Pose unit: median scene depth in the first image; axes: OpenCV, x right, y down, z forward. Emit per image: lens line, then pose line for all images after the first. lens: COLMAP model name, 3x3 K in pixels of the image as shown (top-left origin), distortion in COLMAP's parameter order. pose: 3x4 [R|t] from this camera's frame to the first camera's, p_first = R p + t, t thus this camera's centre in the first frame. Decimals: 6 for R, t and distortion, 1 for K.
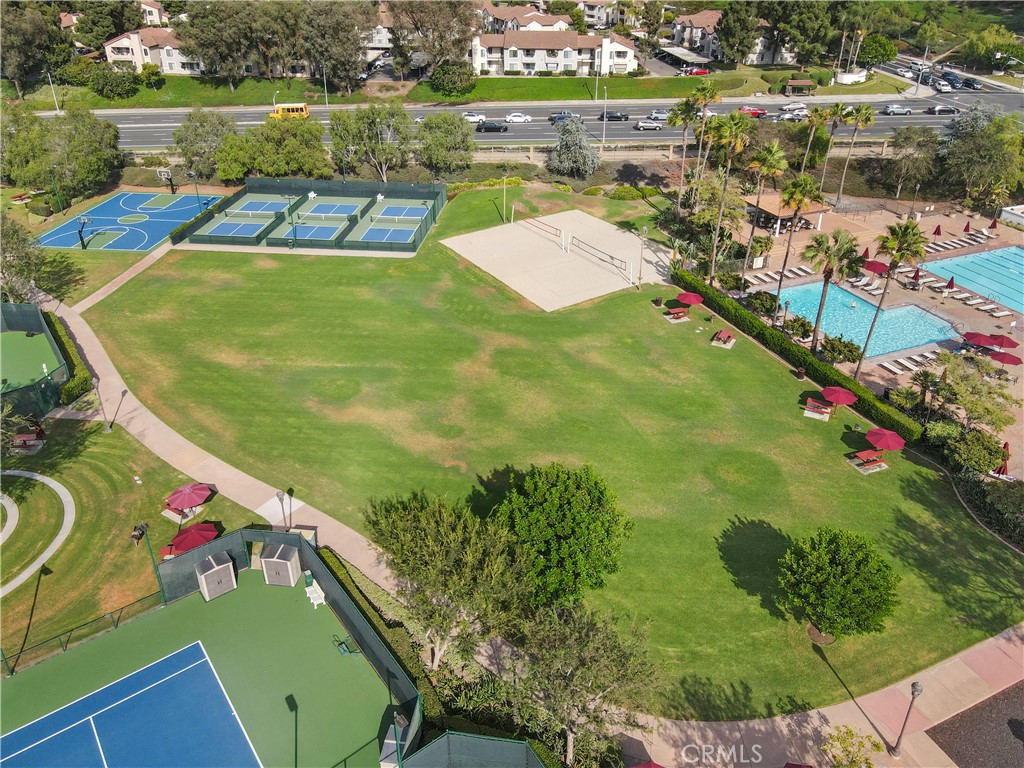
lens RADIAL K [[783.8, 0, 537.0], [0, 783.8, 317.4], [0, 0, 1]] dist [-0.002799, 0.029358]
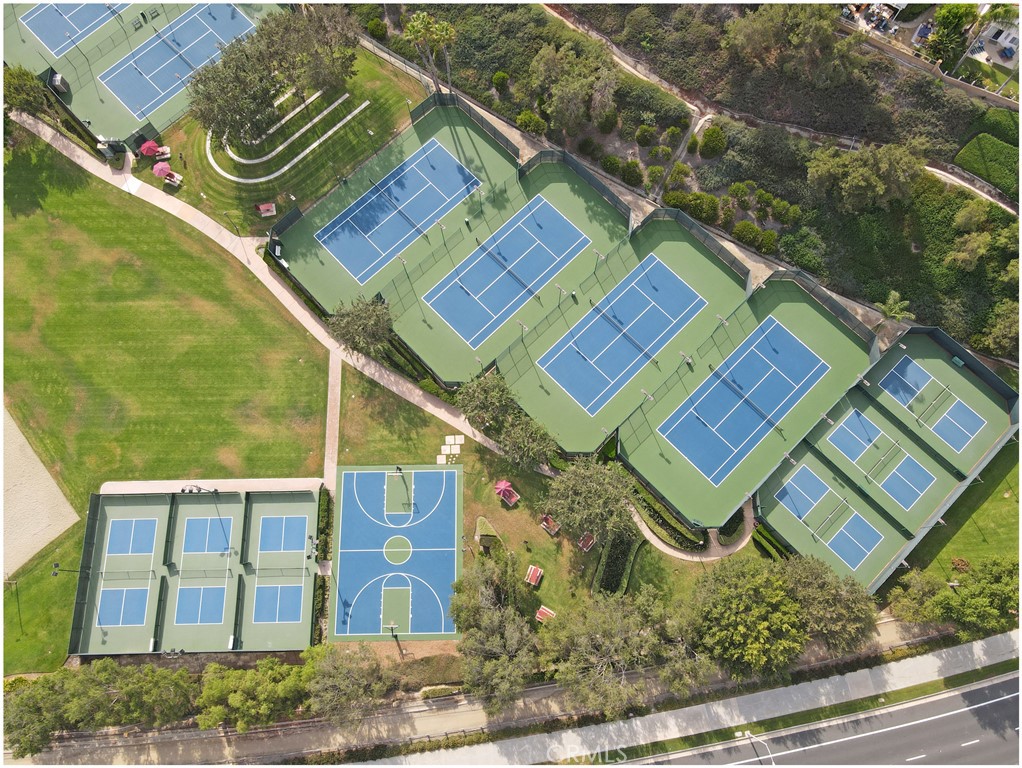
lens RADIAL K [[770.8, 0, 511.0], [0, 770.8, 384.0], [0, 0, 1]] dist [-0.007286, 0.037508]
pose [[-0.994740, 0.097551, -0.031257, -0.622930], [-0.047040, -0.163955, 0.985346, -1.014147], [0.090996, 0.981633, 0.167681, 0.620224]]
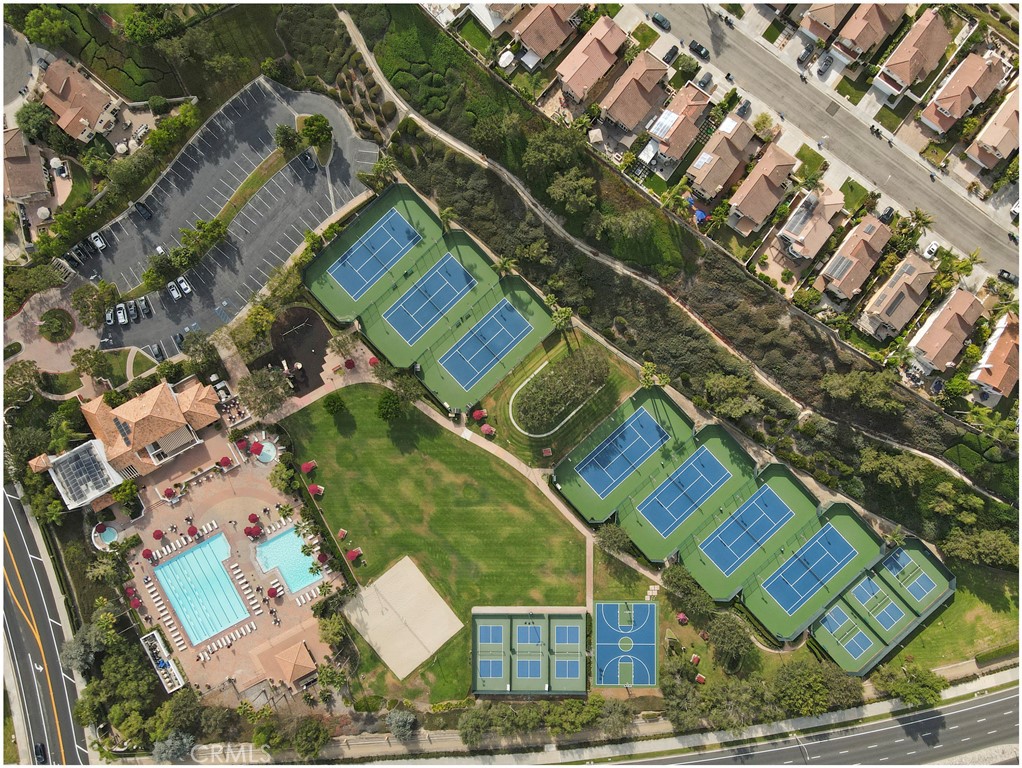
lens RADIAL K [[770.8, 0, 511.0], [0, 770.8, 384.0], [0, 0, 1]] dist [-0.007286, 0.037508]
pose [[-0.996292, 0.086025, -0.001082, -0.272527], [-0.038777, -0.437790, 0.898241, -1.498056], [0.076798, 0.894952, 0.439503, -0.432352]]
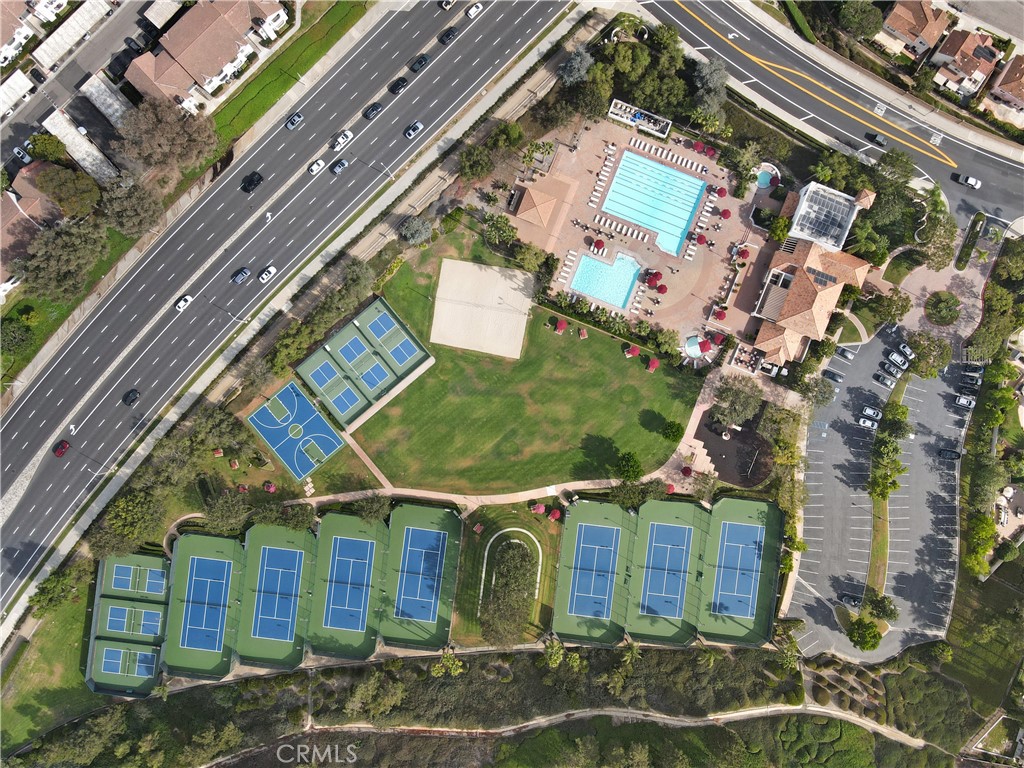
lens RADIAL K [[772.3, 0, 512.0], [0, 772.3, 384.0], [0, 0, 1]] dist [-0.007286, 0.037508]
pose [[0.707826, -0.705555, -0.034257, 0.018792], [0.335768, 0.293389, 0.895088, -1.649275], [-0.621483, -0.645069, 0.444572, -0.119929]]
